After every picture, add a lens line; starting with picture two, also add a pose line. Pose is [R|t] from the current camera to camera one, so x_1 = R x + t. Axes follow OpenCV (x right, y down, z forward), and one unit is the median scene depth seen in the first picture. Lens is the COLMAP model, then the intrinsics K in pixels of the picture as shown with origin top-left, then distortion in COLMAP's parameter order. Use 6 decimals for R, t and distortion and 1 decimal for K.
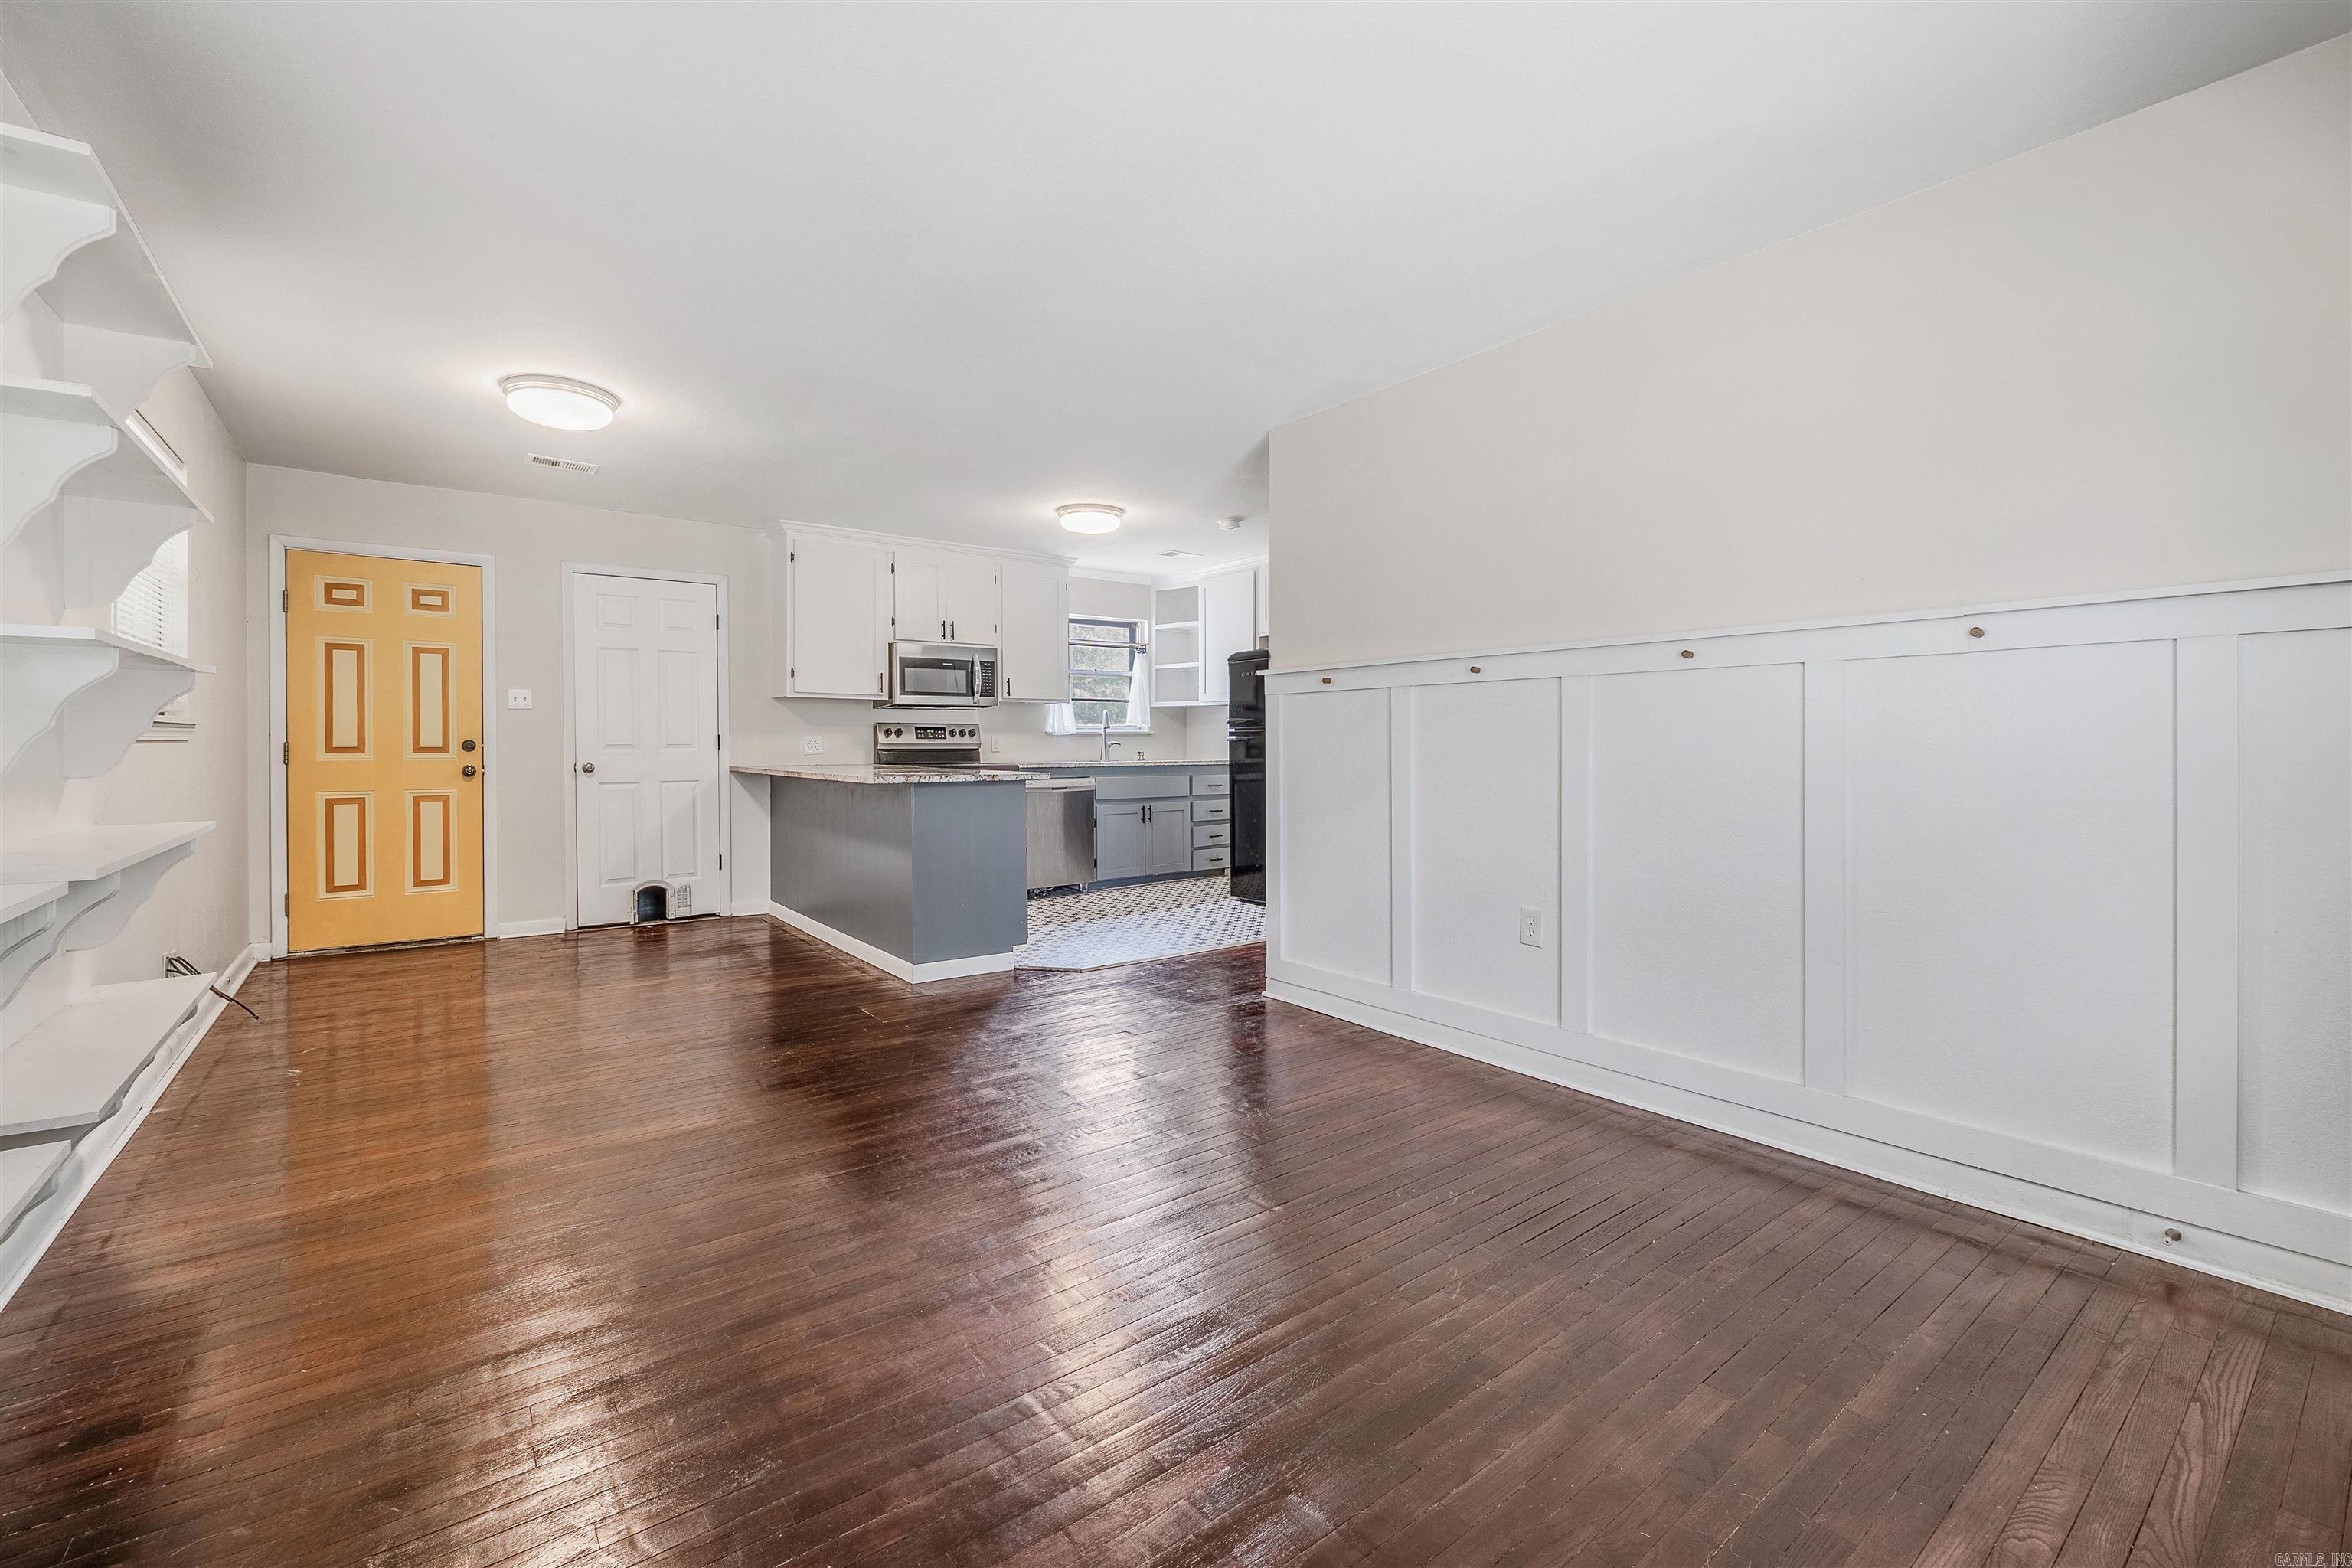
lens RADIAL K [[998.3, 0, 1186.3], [0, 998.3, 753.6], [0, 0, 1]] dist [-0.009135, 0.000693]
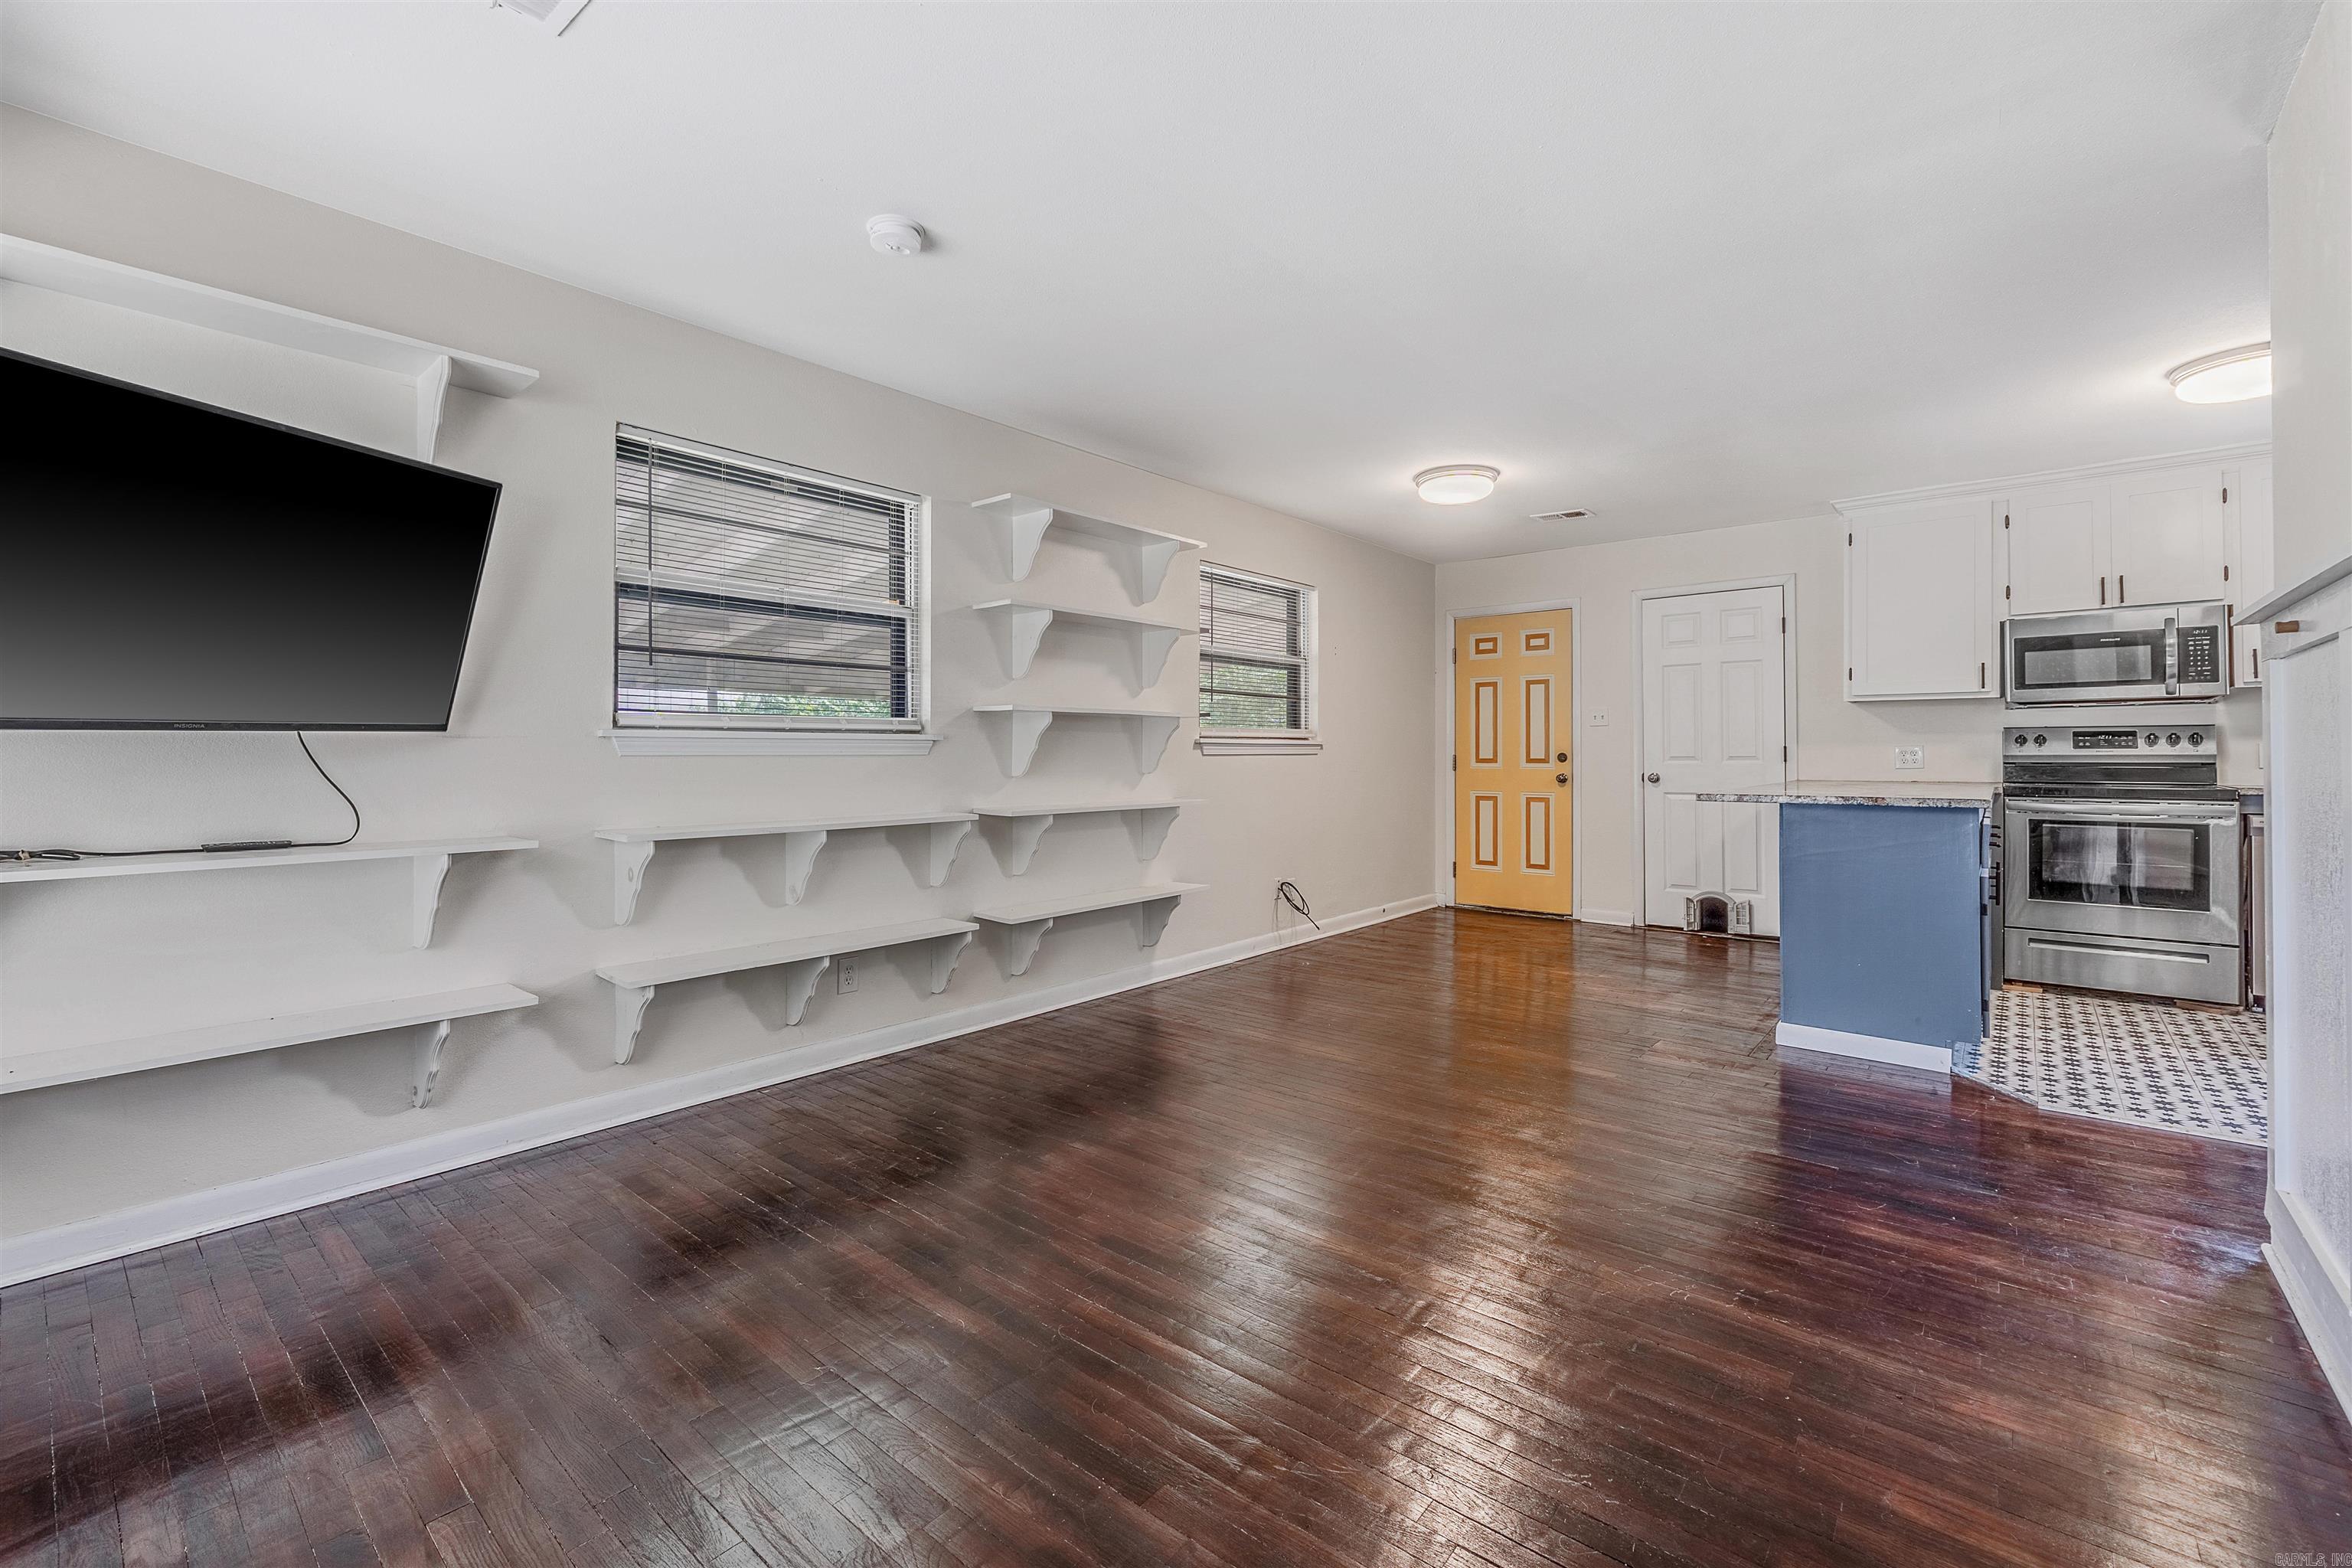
lens RADIAL K [[998.3, 0, 1162.8], [0, 998.3, 753.8], [0, 0, 1]] dist [-0.009135, 0.000693]
pose [[0.196790, -0.001425, -0.980445, 0.309943], [-0.006402, 0.999976, -0.002738, -0.005072], [0.980425, 0.006816, 0.196776, 0.234467]]
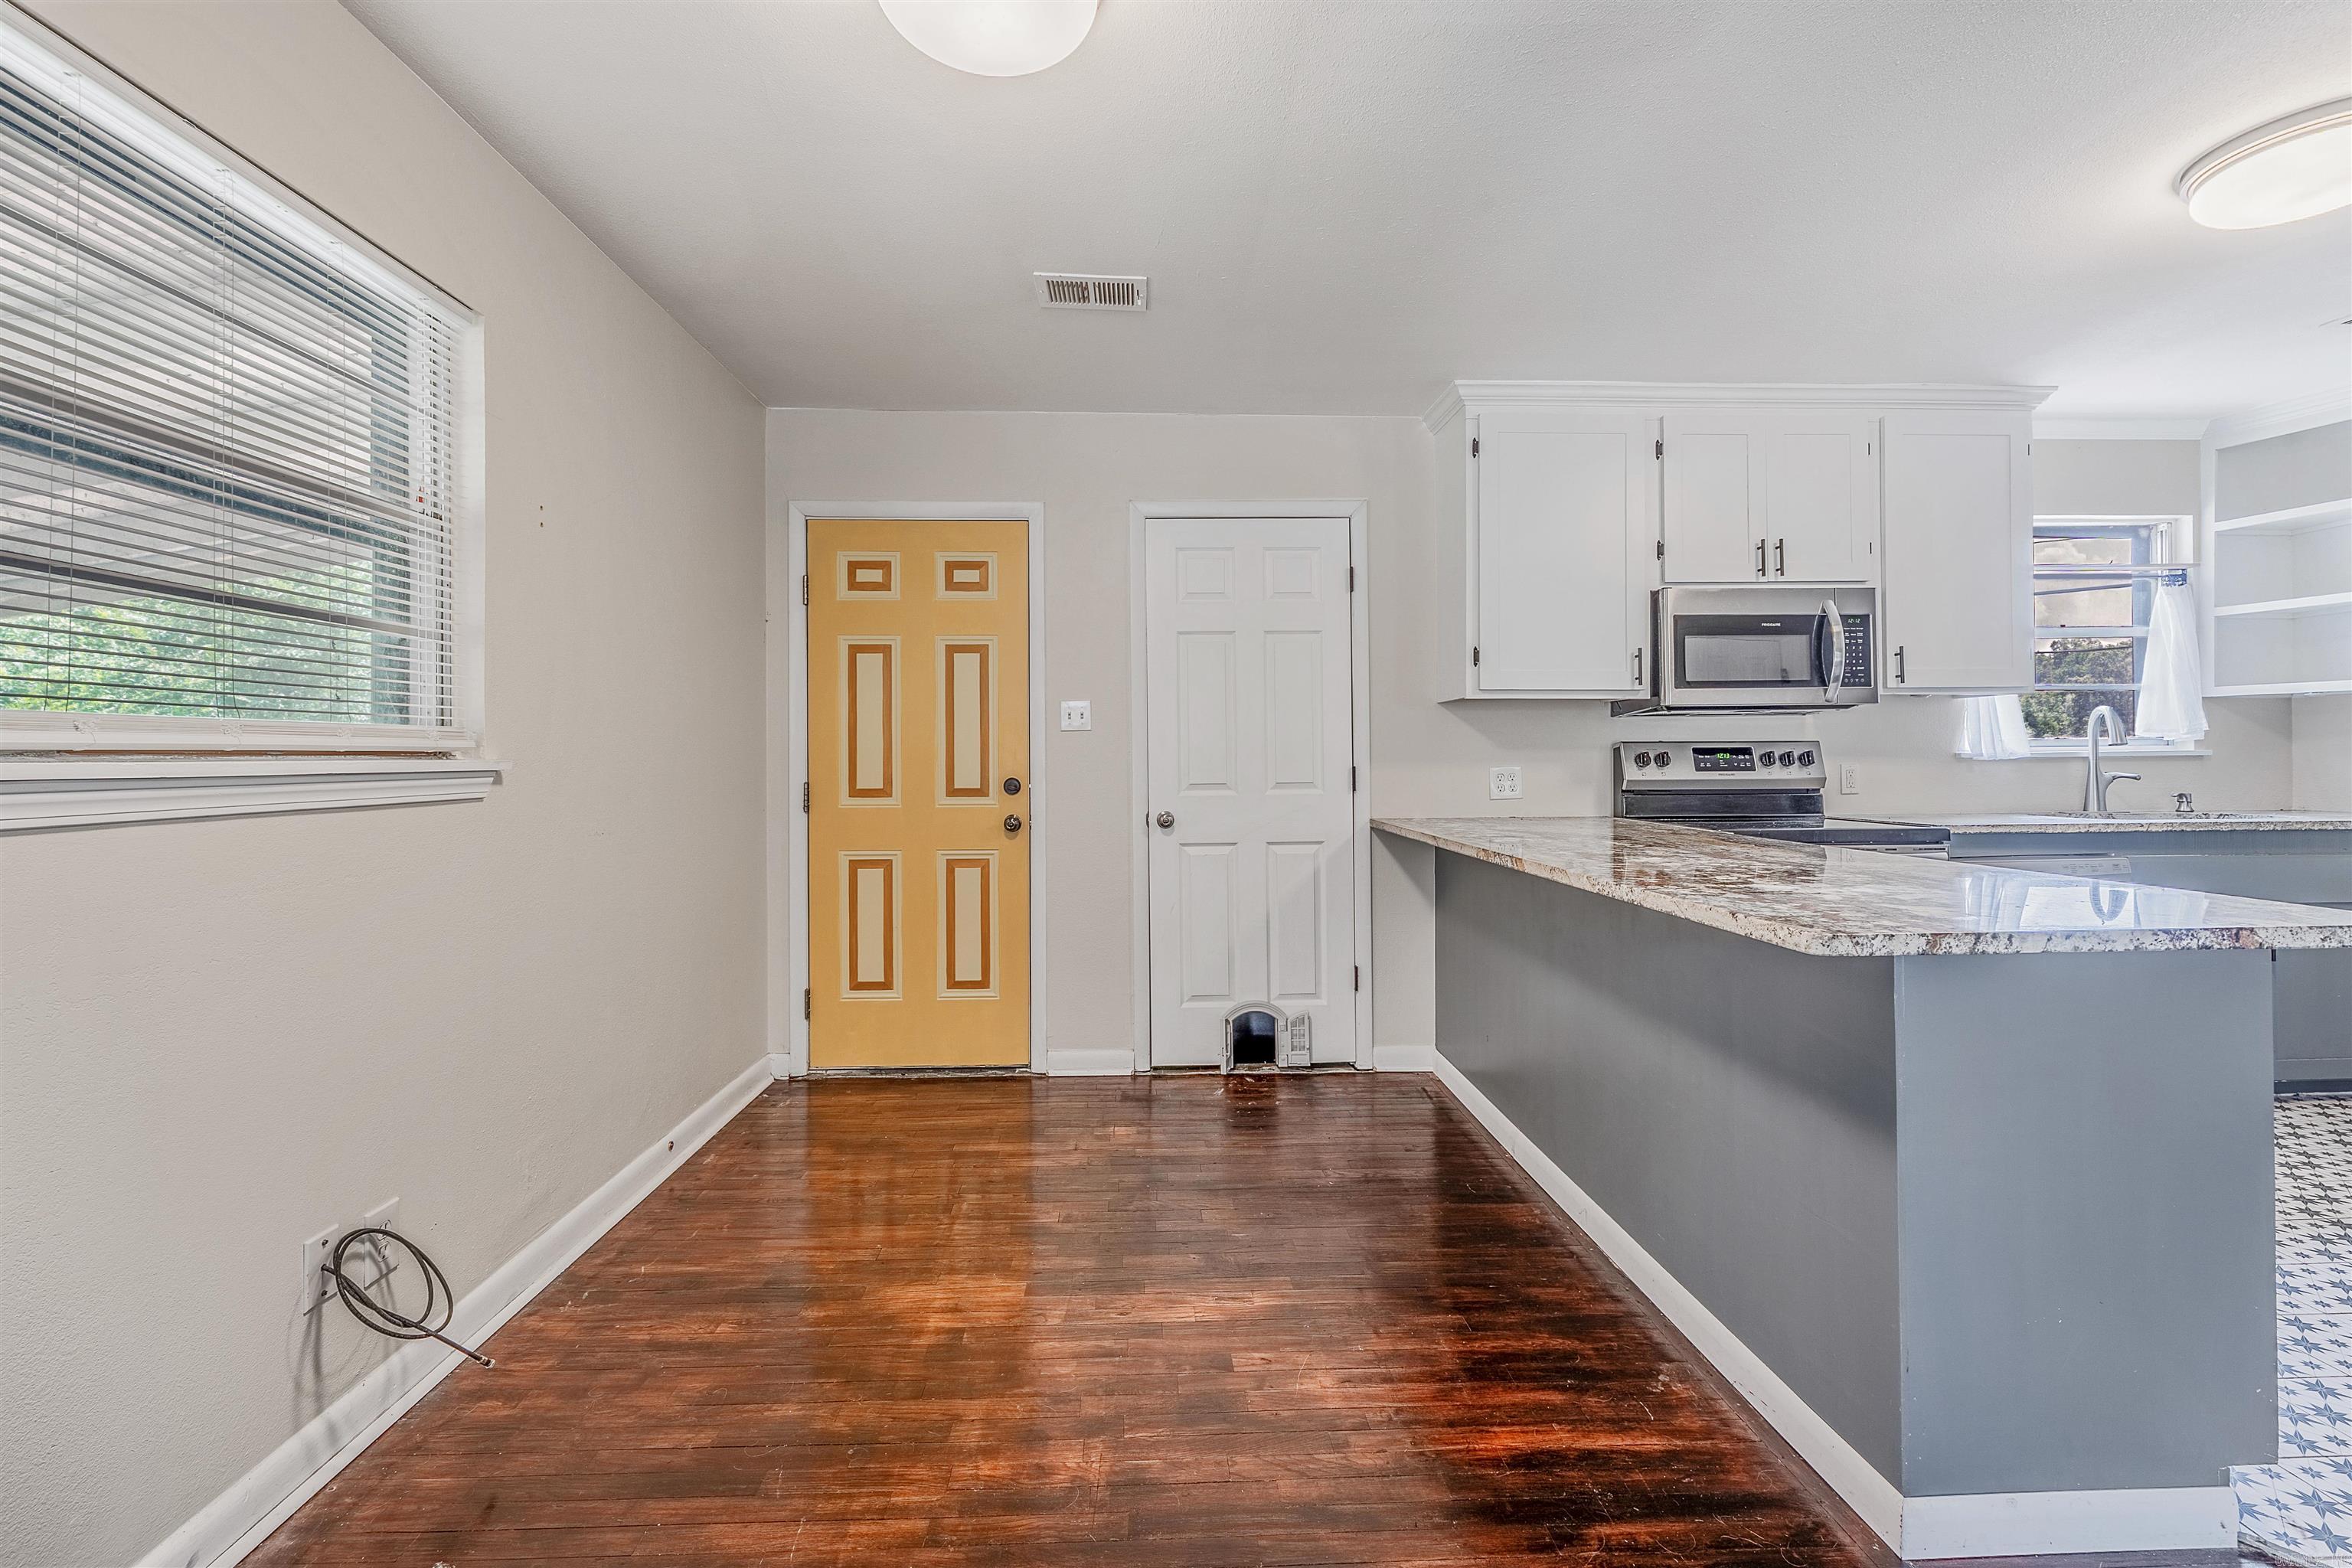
lens RADIAL K [[998.3, 0, 1170.8], [0, 998.3, 765.4], [0, 0, 1]] dist [-0.009135, 0.000693]
pose [[0.808466, -0.001199, -0.588542, -0.194008], [-0.000648, 0.999996, -0.002927, -0.016887], [0.588543, 0.002748, 0.808462, 0.425435]]
